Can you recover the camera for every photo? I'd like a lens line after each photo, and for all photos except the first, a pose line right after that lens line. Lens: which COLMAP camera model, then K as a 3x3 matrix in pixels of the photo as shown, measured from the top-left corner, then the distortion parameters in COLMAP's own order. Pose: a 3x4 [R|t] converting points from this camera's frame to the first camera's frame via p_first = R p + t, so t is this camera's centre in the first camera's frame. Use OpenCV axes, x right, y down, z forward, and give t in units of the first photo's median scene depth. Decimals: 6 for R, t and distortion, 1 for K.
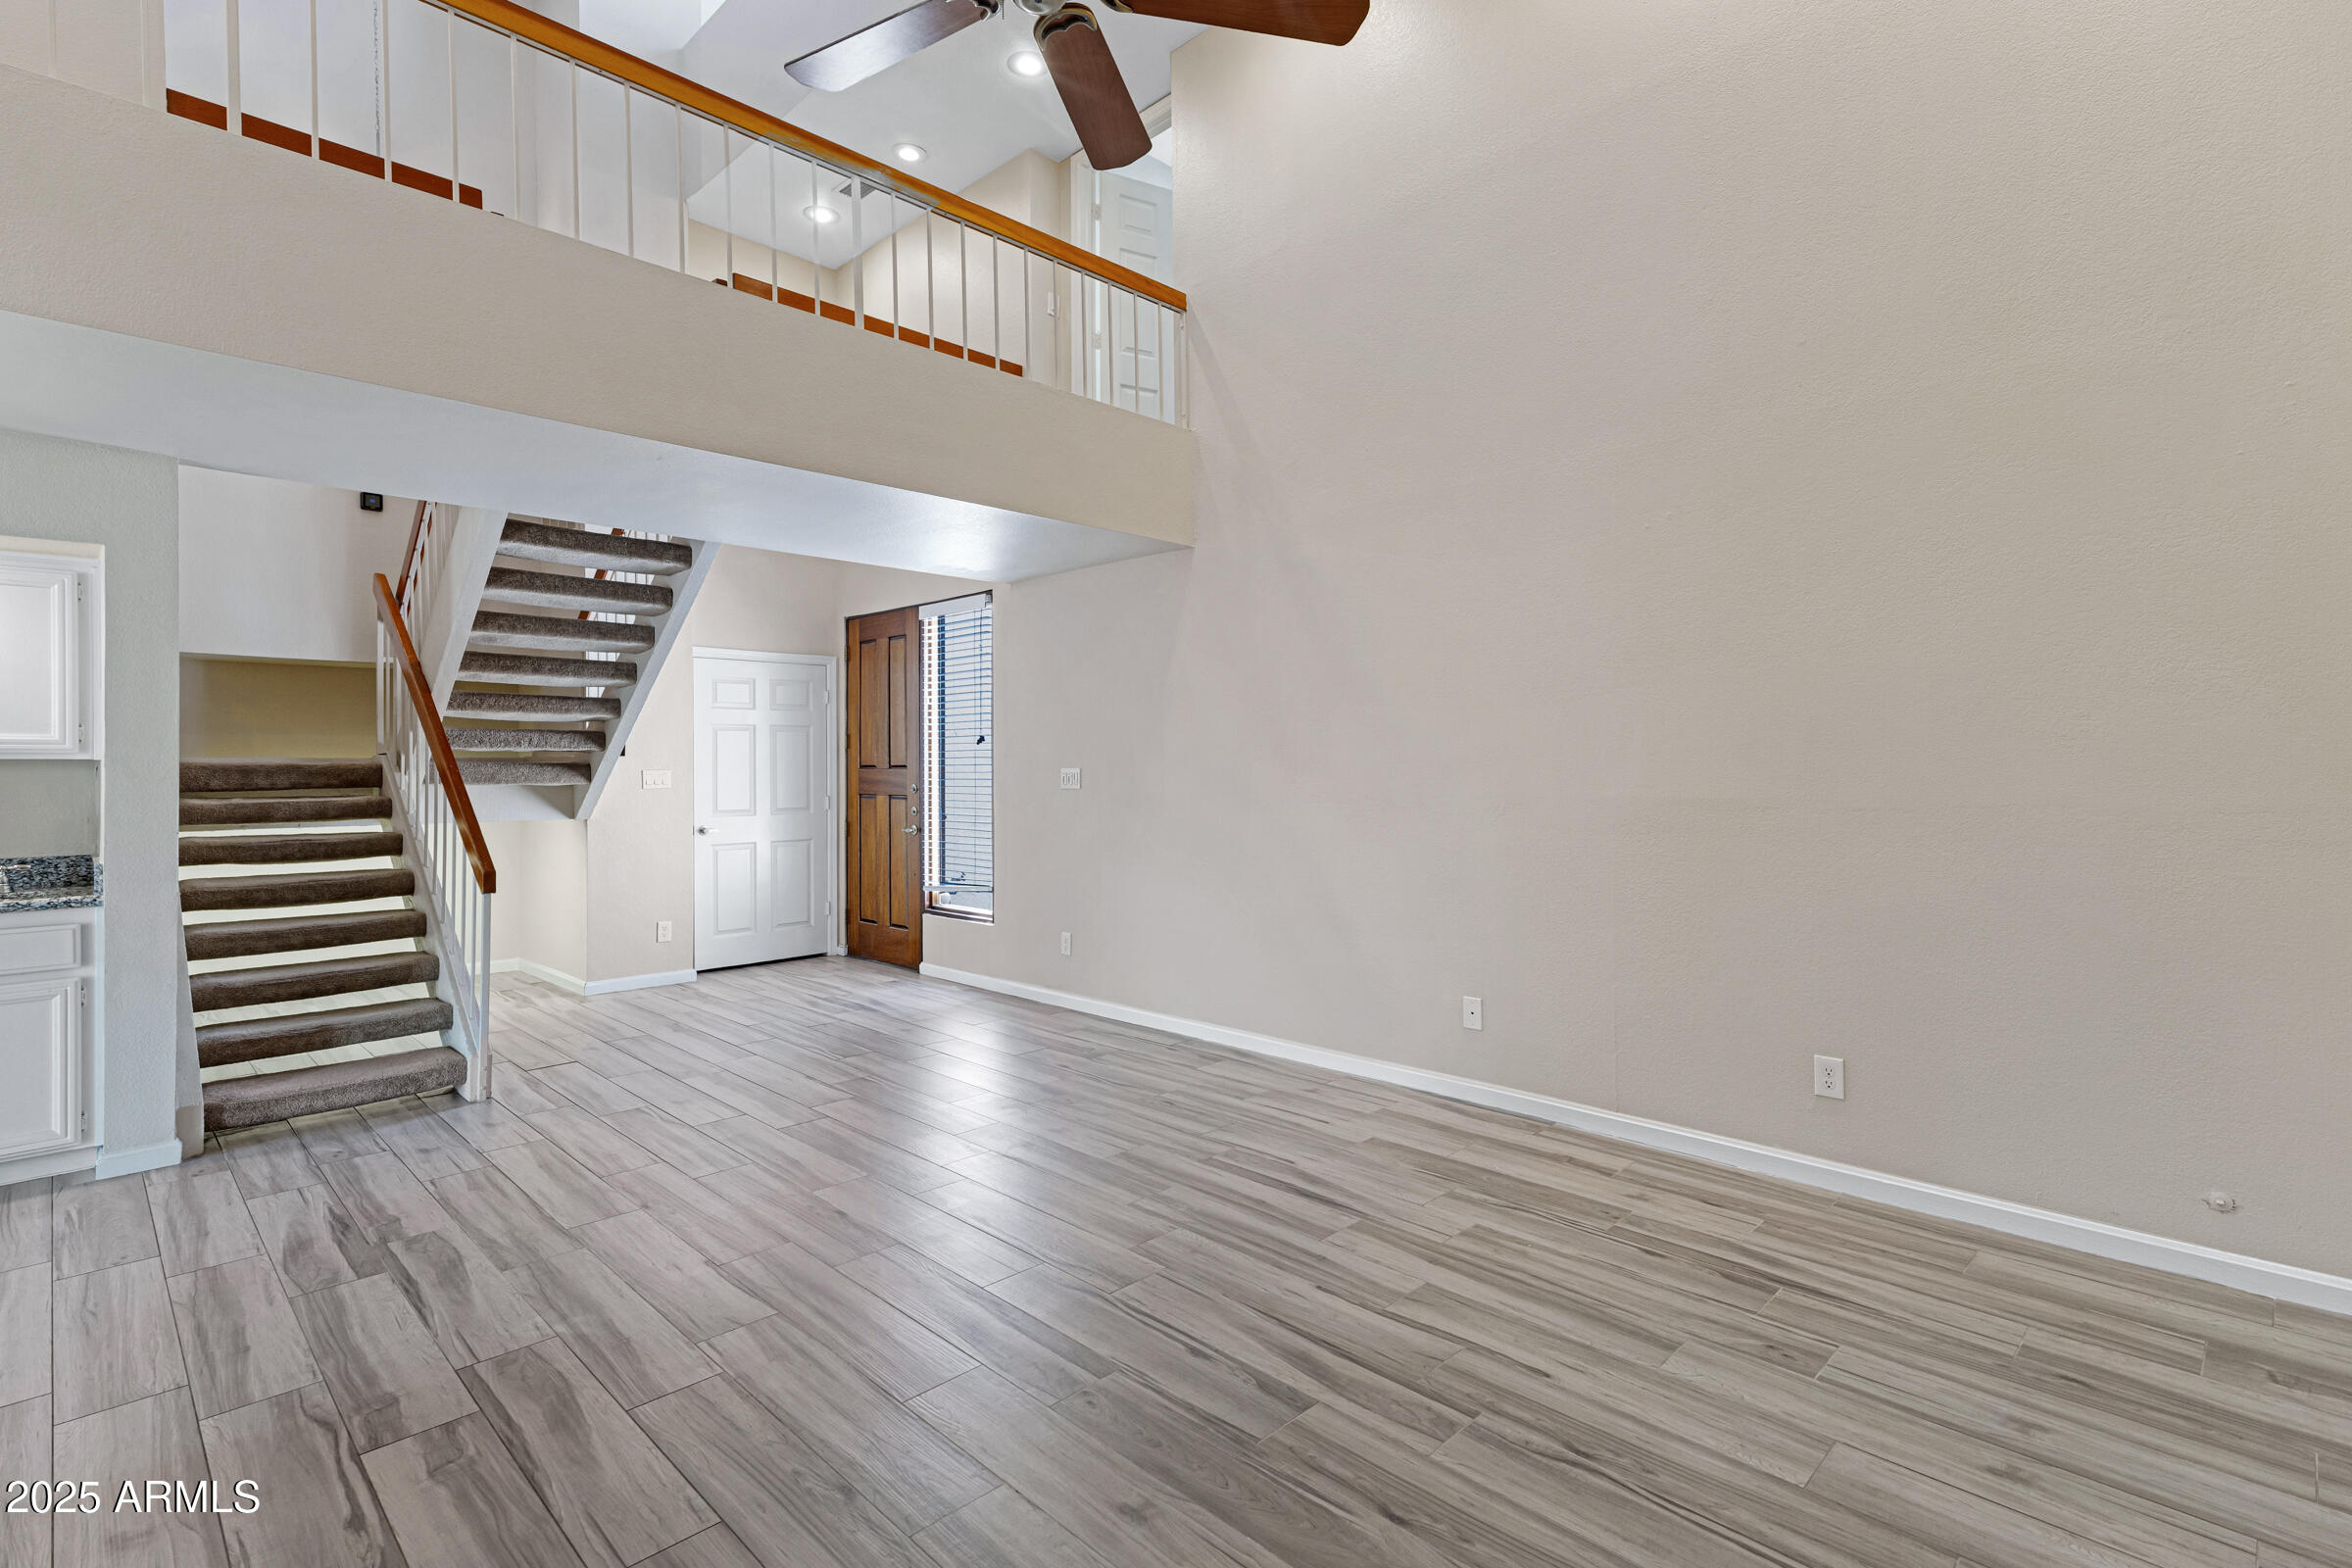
lens RADIAL K [[1089.2, 0, 1194.4], [0, 1089.2, 763.6], [0, 0, 1]] dist [0.010812, -0.000592]
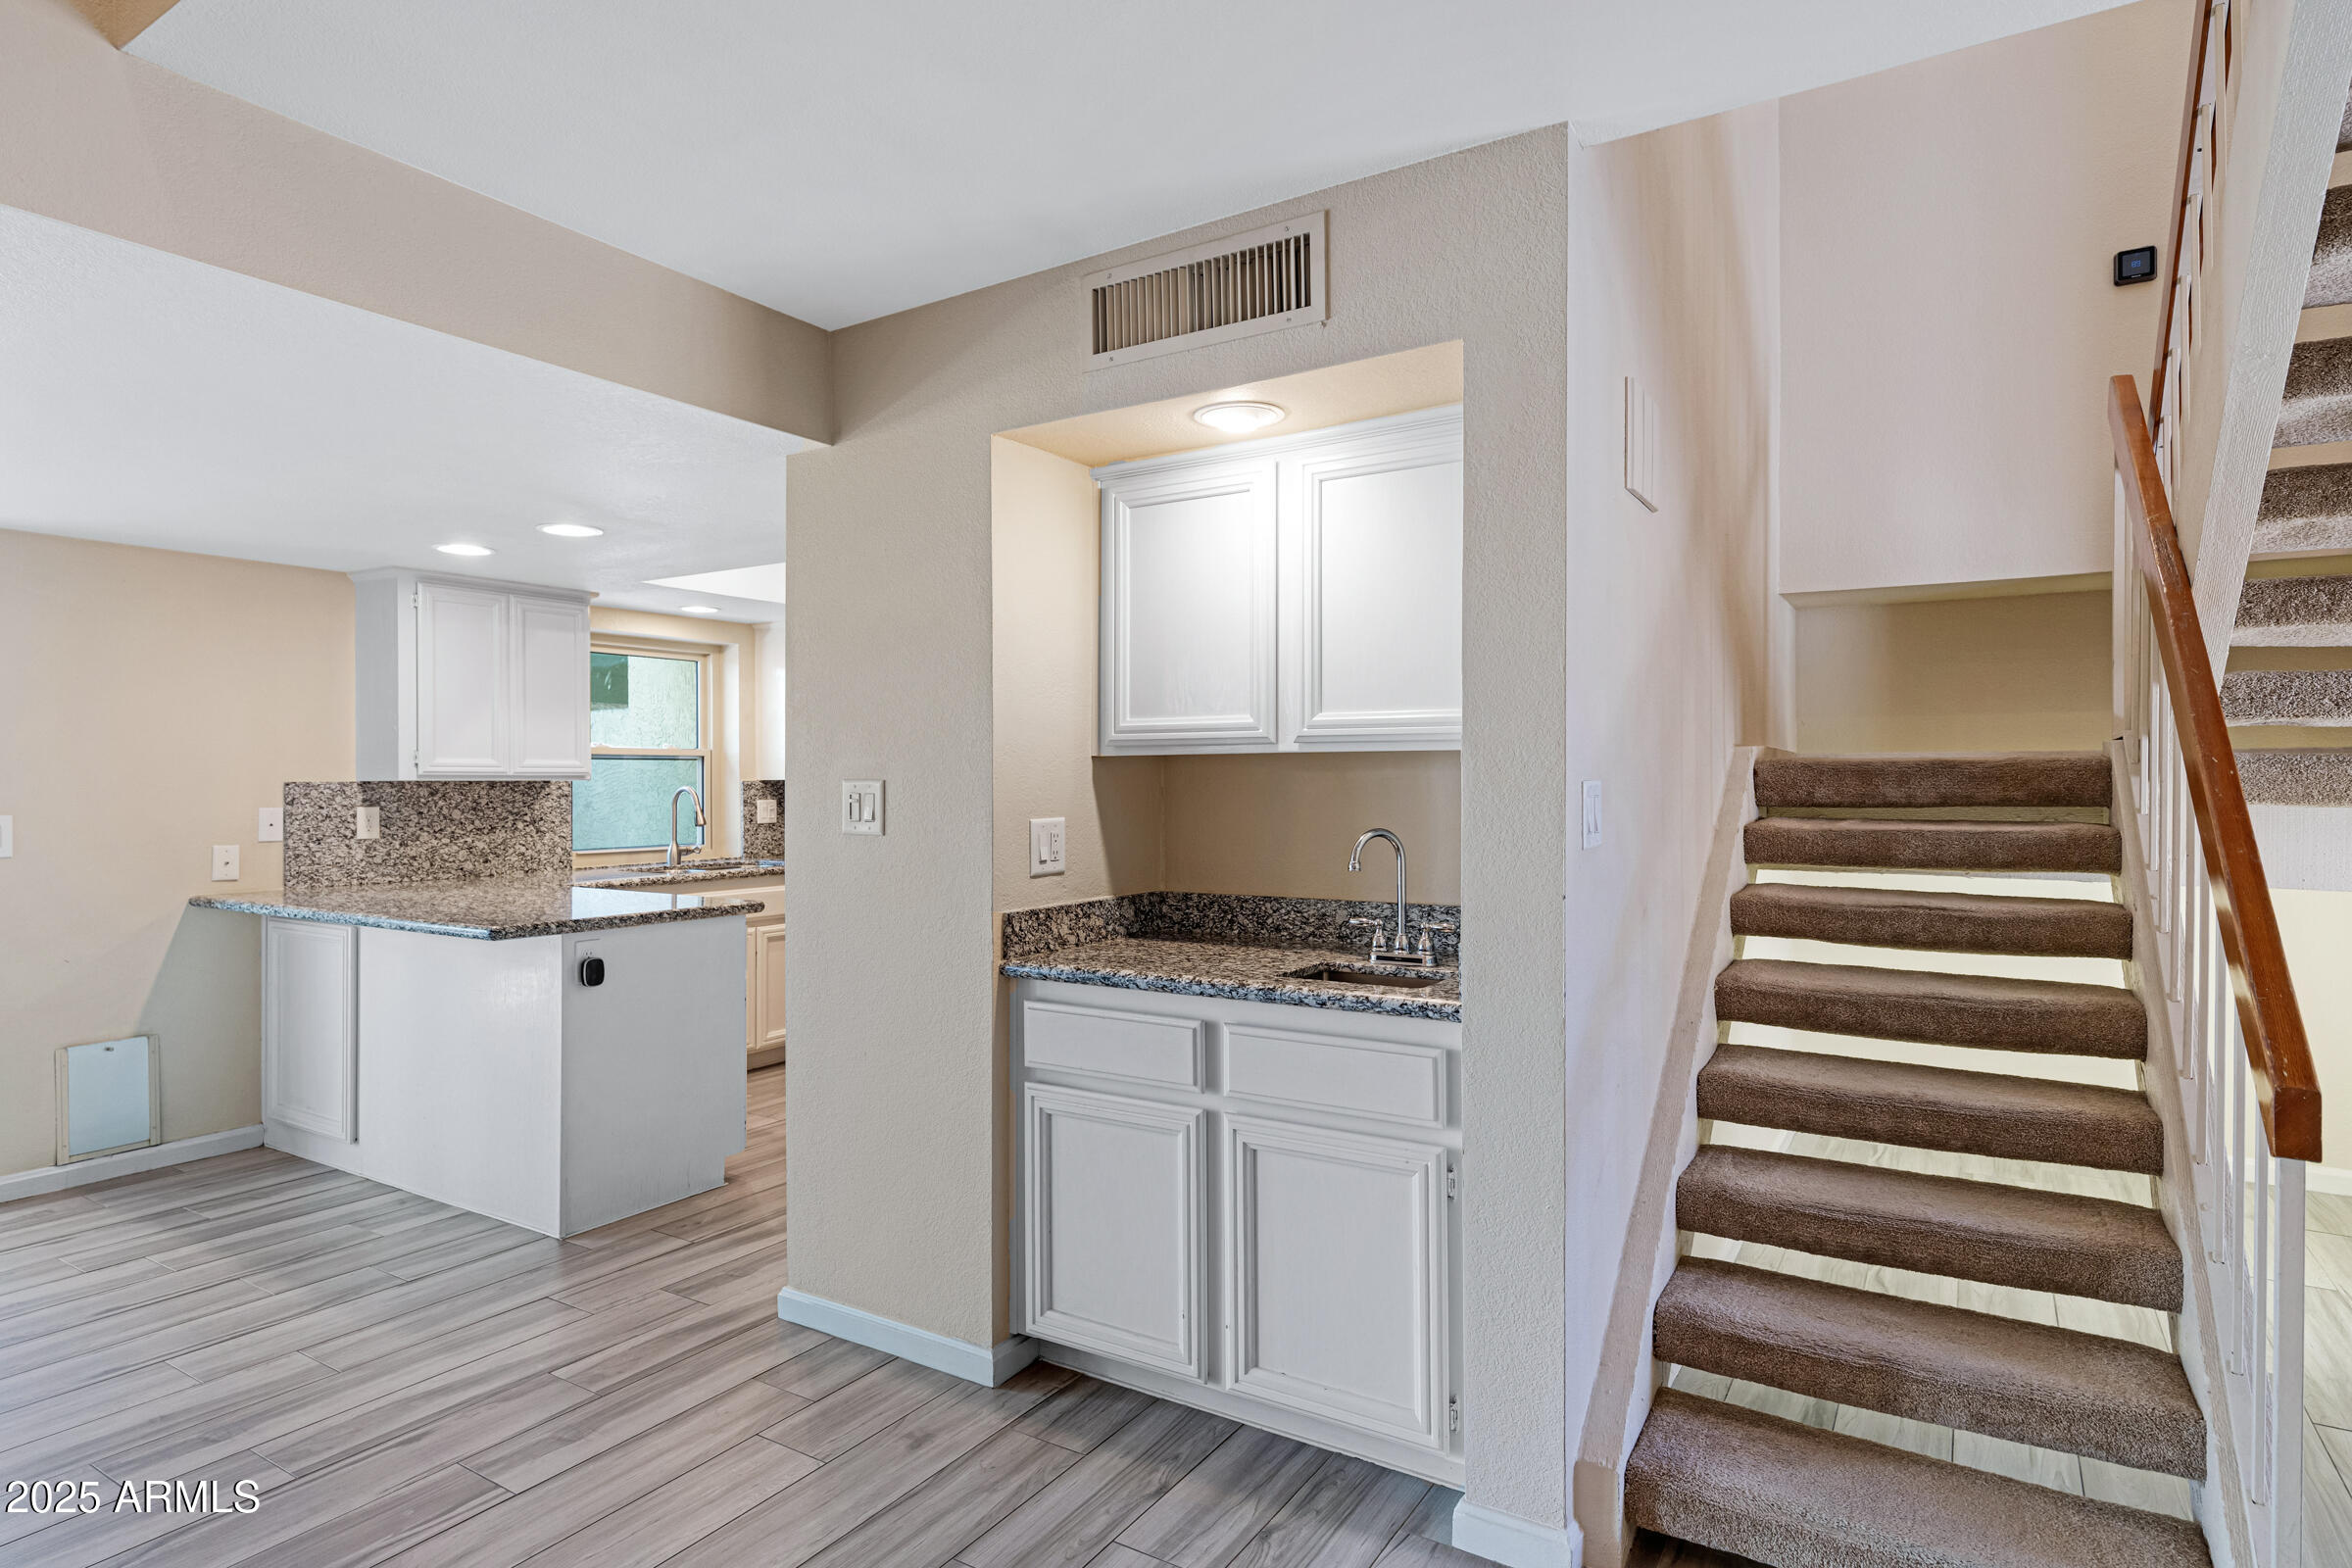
lens RADIAL K [[1247.7, 0, 1188.1], [0, 1247.7, 770.5], [0, 0, 1]] dist [0.011621, 0.001272]
pose [[0.199488, 0.000291, -0.979900, -0.412254], [0.003216, 0.999994, 0.000952, 0.005611], [0.979895, -0.003342, 0.199486, 0.721370]]
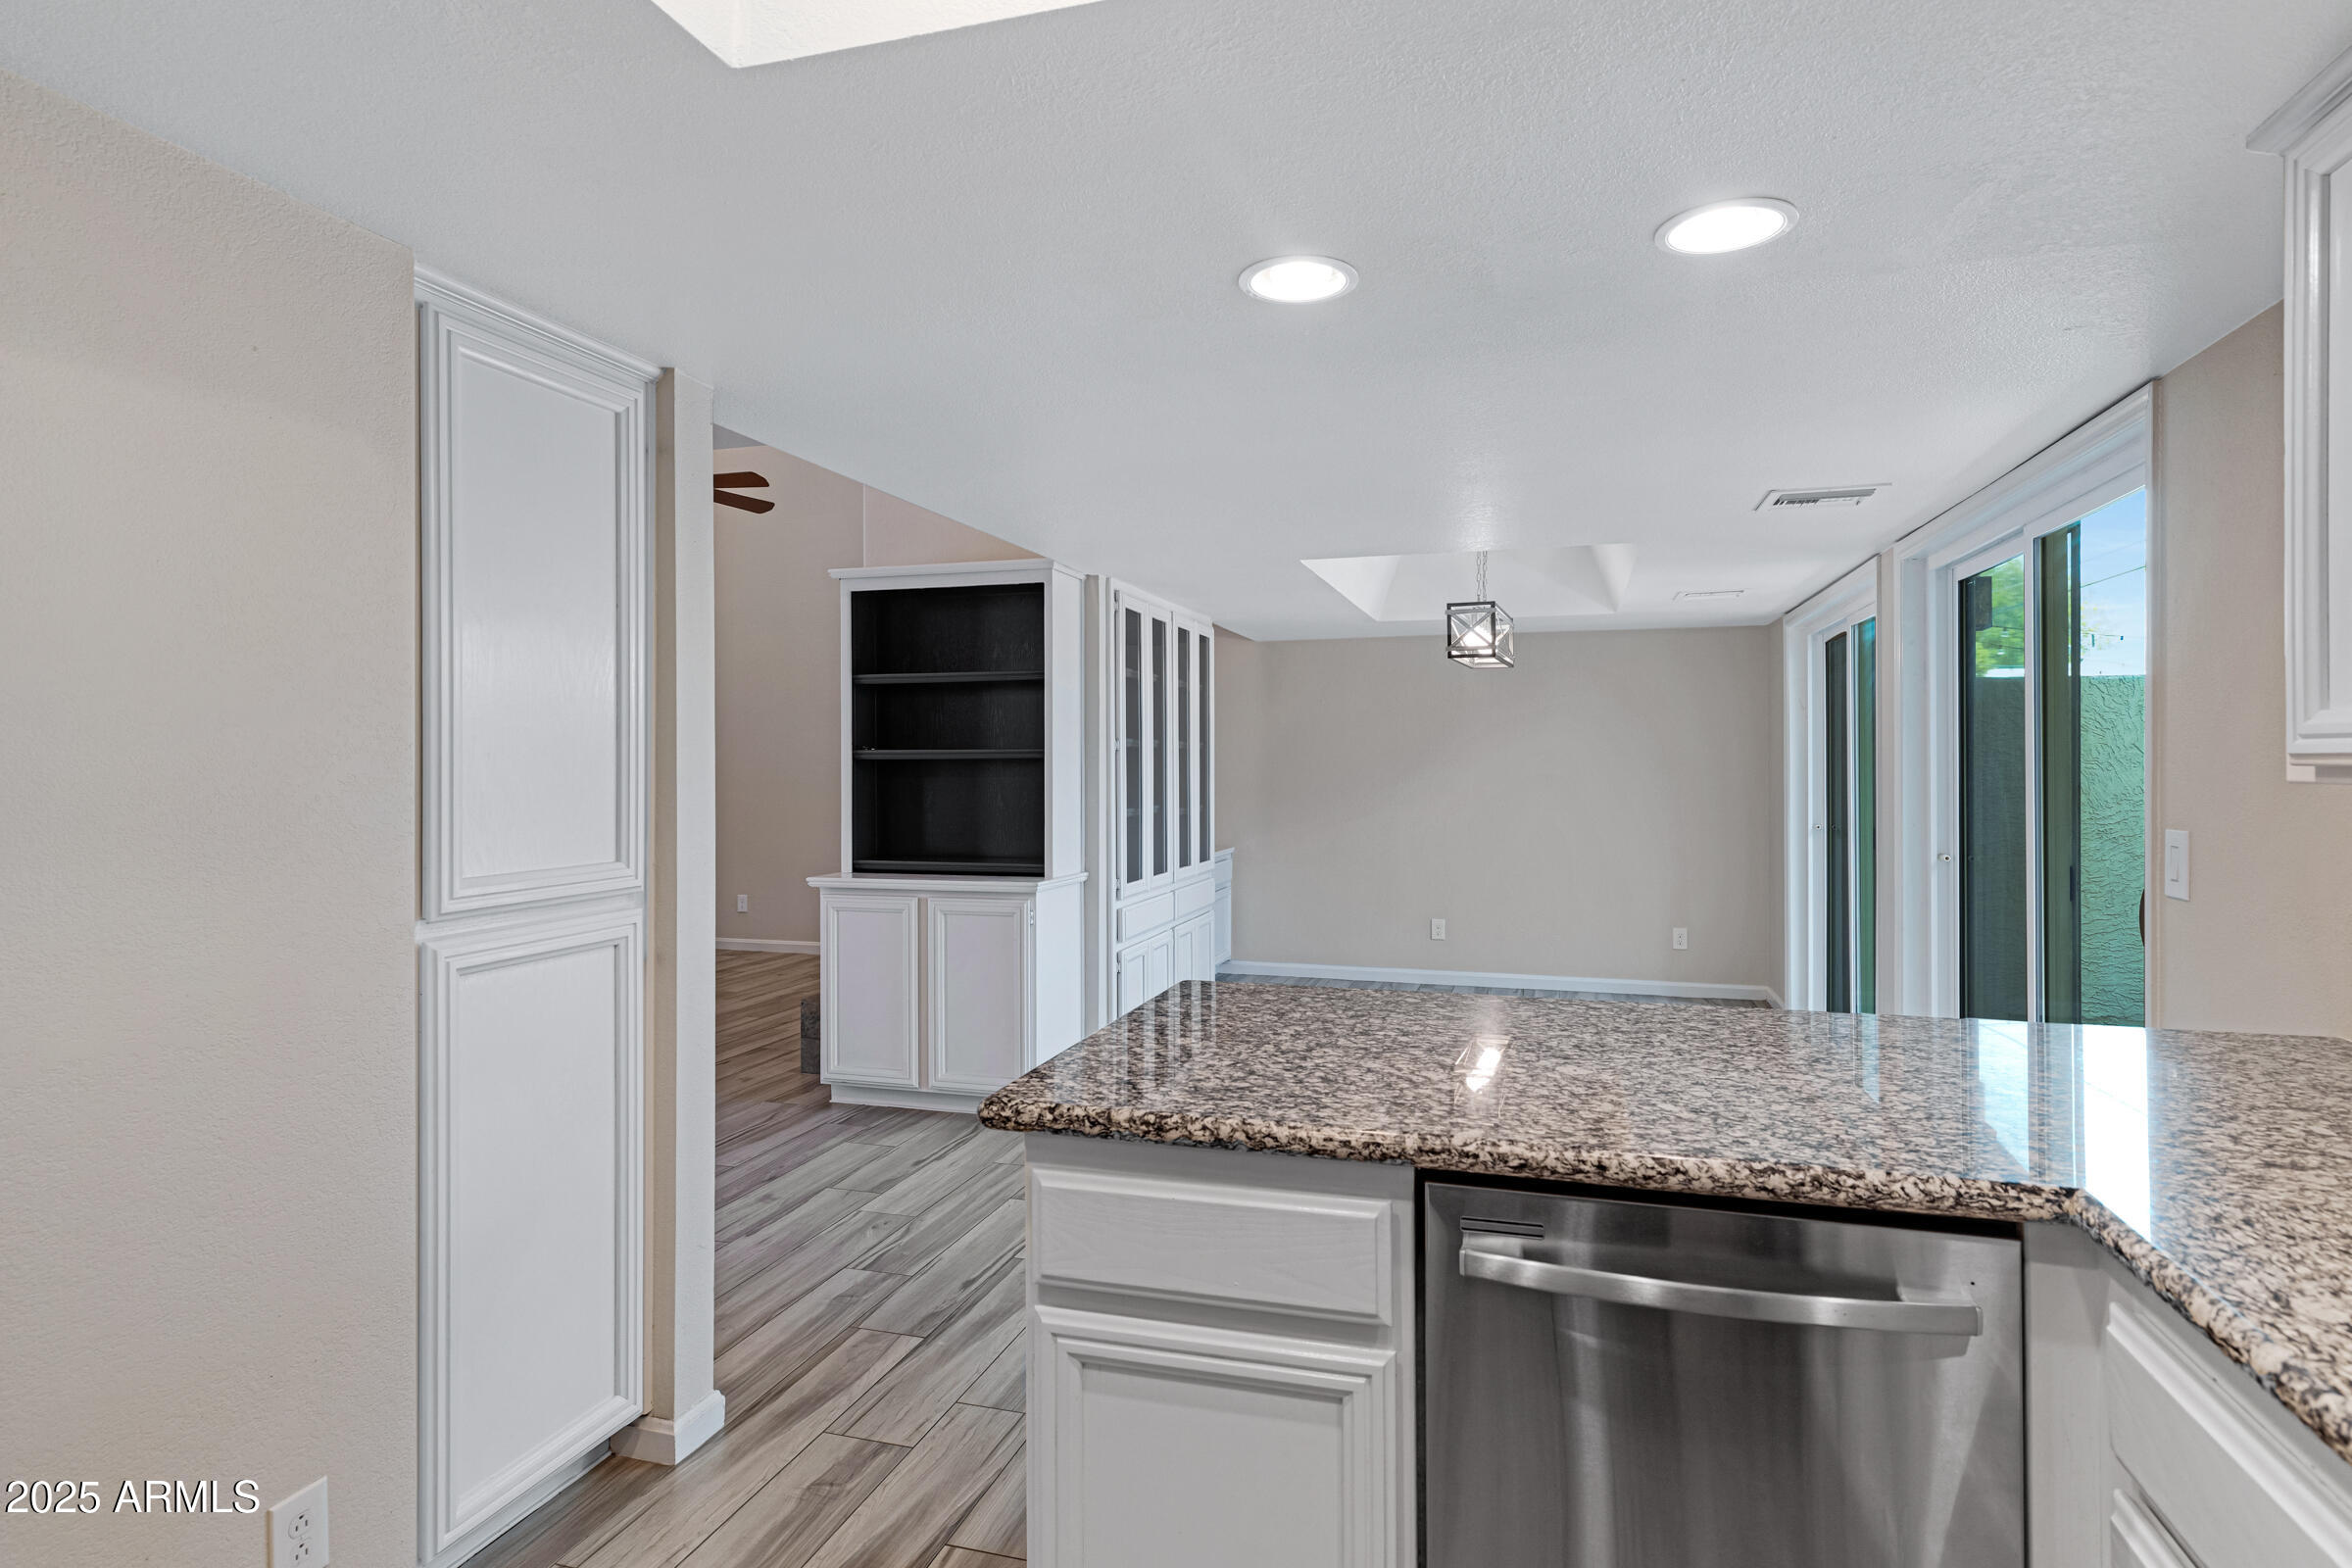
lens RADIAL K [[1247.7, 0, 1183.1], [0, 1247.7, 773.0], [0, 0, 1]] dist [0.011621, 0.001272]
pose [[-0.447436, 0.002346, 0.894313, -1.949040], [0.004221, 0.999991, -0.000512, 0.013568], [-0.894306, 0.003546, -0.447442, 0.699322]]
